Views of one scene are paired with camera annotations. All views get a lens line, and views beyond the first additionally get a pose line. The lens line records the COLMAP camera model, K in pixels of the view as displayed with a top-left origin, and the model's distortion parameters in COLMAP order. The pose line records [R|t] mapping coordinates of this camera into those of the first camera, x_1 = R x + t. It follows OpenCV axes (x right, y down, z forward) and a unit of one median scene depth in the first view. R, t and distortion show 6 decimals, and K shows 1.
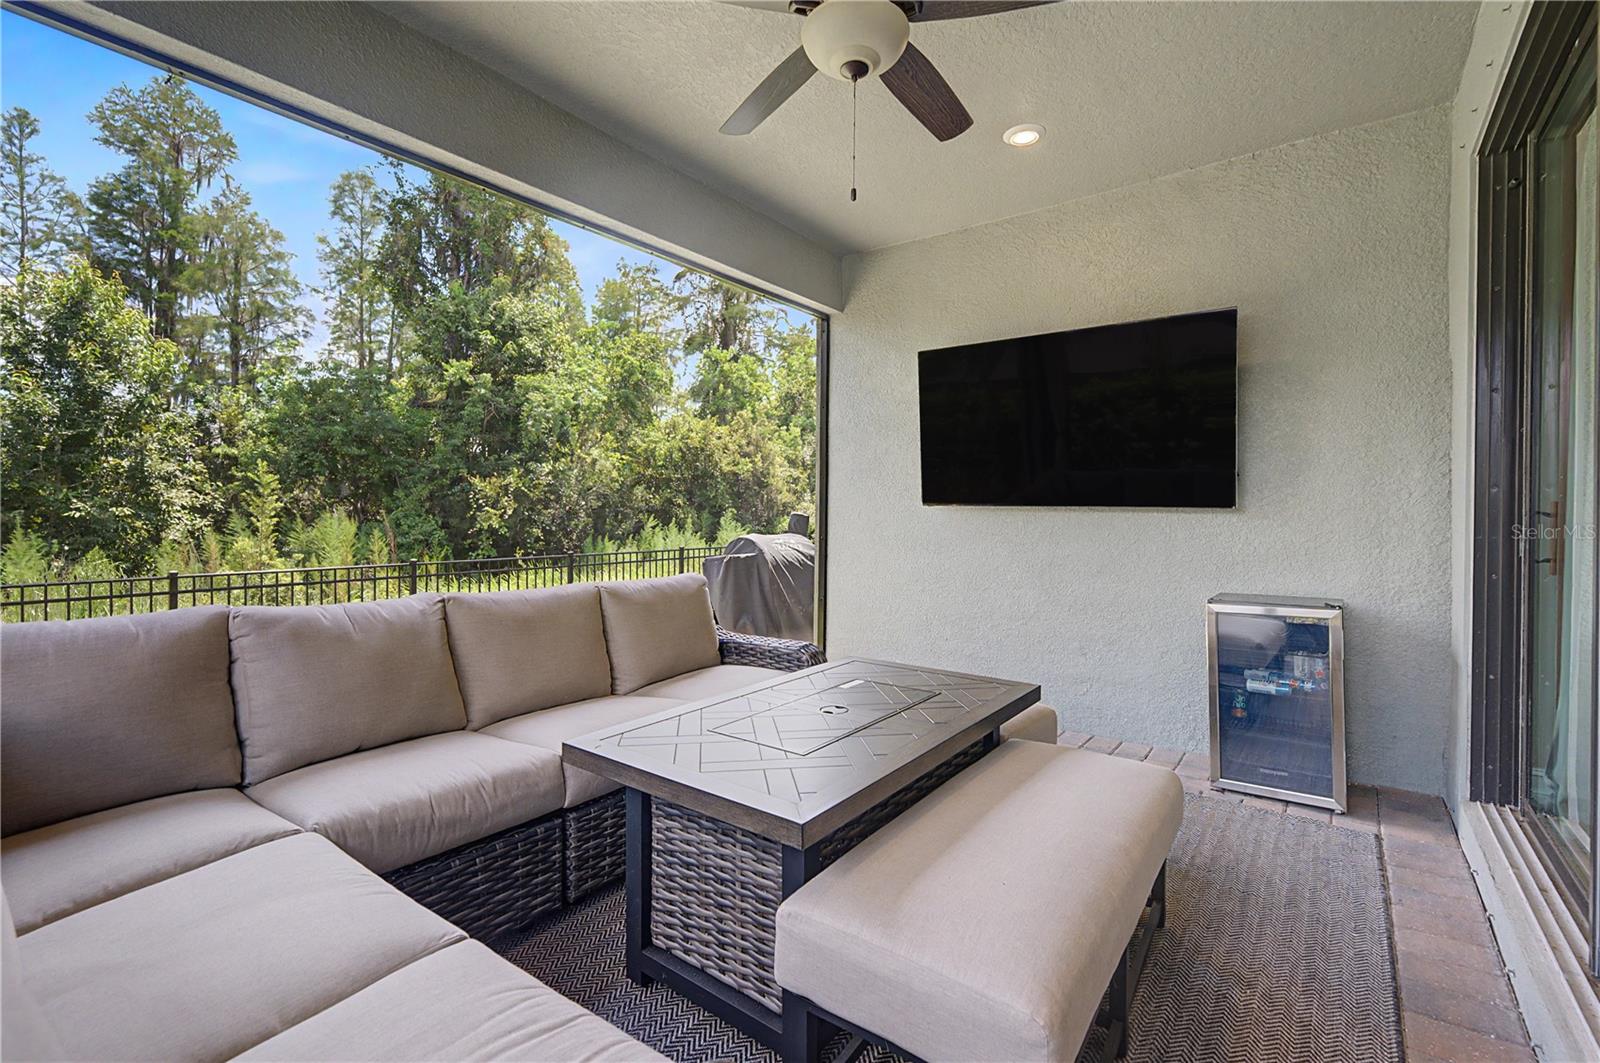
lens RADIAL K [[705.6, 0, 803.3], [0, 705.6, 520.4], [0, 0, 1]] dist [-0.001428, -0.000595]
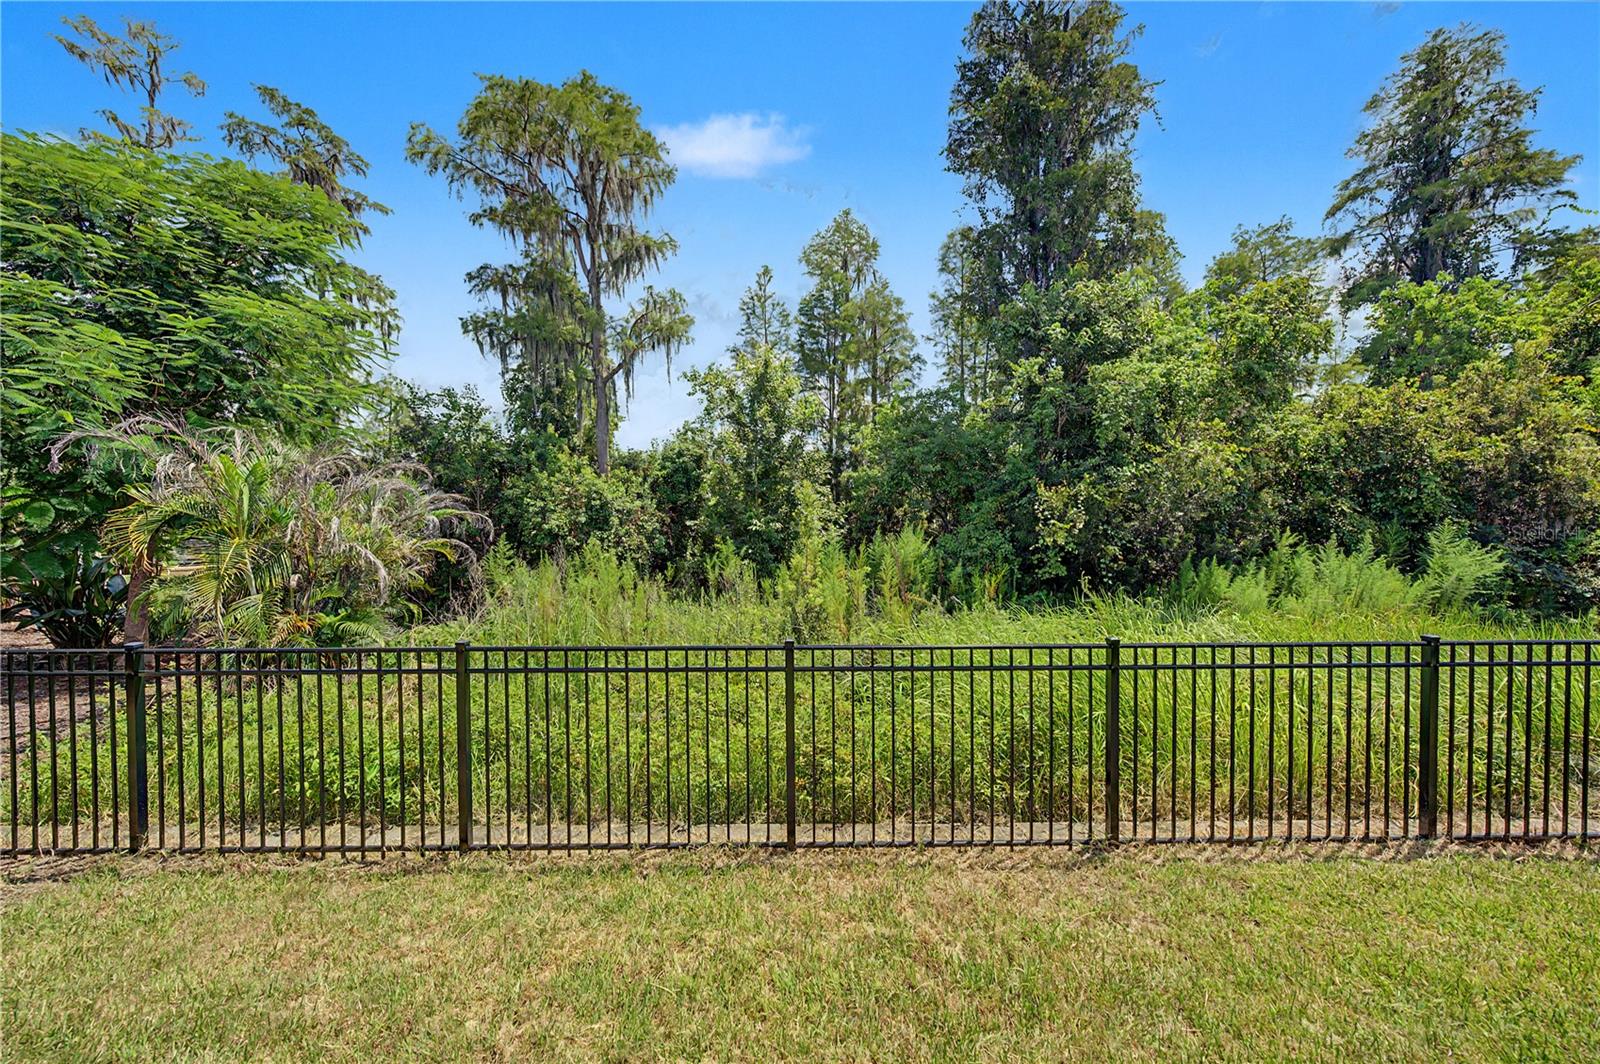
lens RADIAL K [[558.5, 0, 791.0], [0, 558.5, 525.0], [0, 0, 1]] dist [-0.006440, 0.000601]
pose [[0.600534, 0.006687, -0.799572, -0.068752], [-0.002793, 0.999976, 0.006265, -0.013360], [0.799595, -0.001529, 0.600538, 0.254784]]
